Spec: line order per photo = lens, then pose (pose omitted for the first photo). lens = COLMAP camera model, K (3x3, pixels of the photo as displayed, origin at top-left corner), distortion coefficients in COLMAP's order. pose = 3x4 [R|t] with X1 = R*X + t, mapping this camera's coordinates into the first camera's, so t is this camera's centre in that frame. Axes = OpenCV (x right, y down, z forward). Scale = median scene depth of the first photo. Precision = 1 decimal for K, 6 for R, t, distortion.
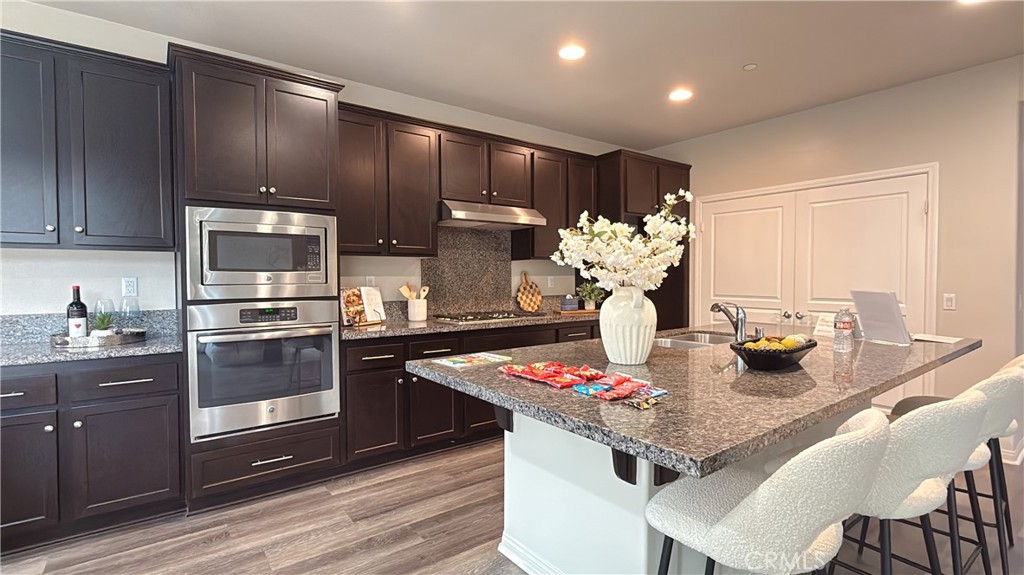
lens RADIAL K [[476.3, 0, 511.4], [0, 476.3, 289.8], [0, 0, 1]] dist [-0.001458, -0.000325]
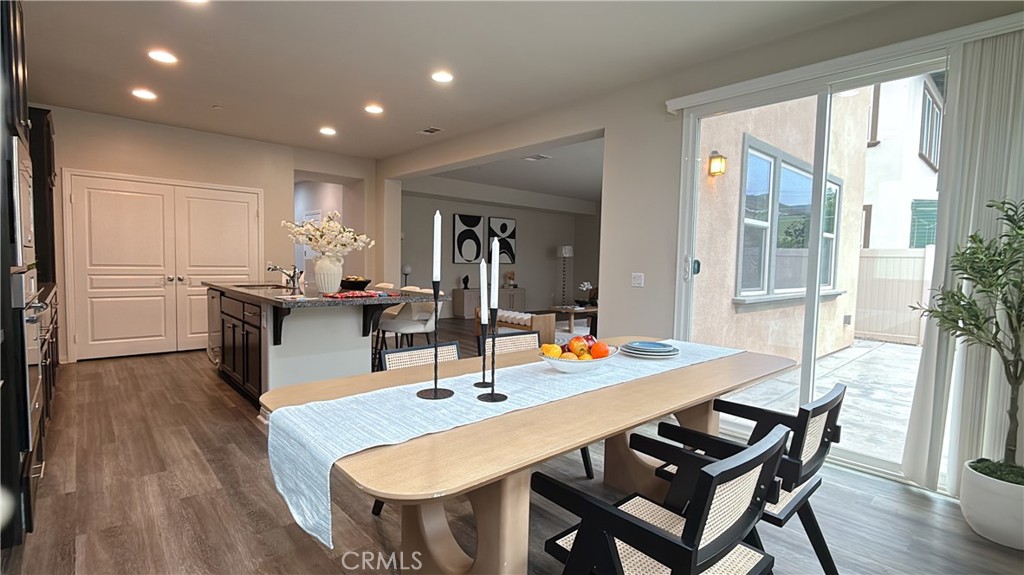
lens RADIAL K [[476.3, 0, 512.9], [0, 476.3, 288.5], [0, 0, 1]] dist [-0.001458, -0.000325]
pose [[-0.088562, -0.057133, 0.994431, -1.312271], [-0.002266, 0.998363, 0.057157, 0.003345], [-0.996068, 0.002809, -0.088547, 0.267939]]
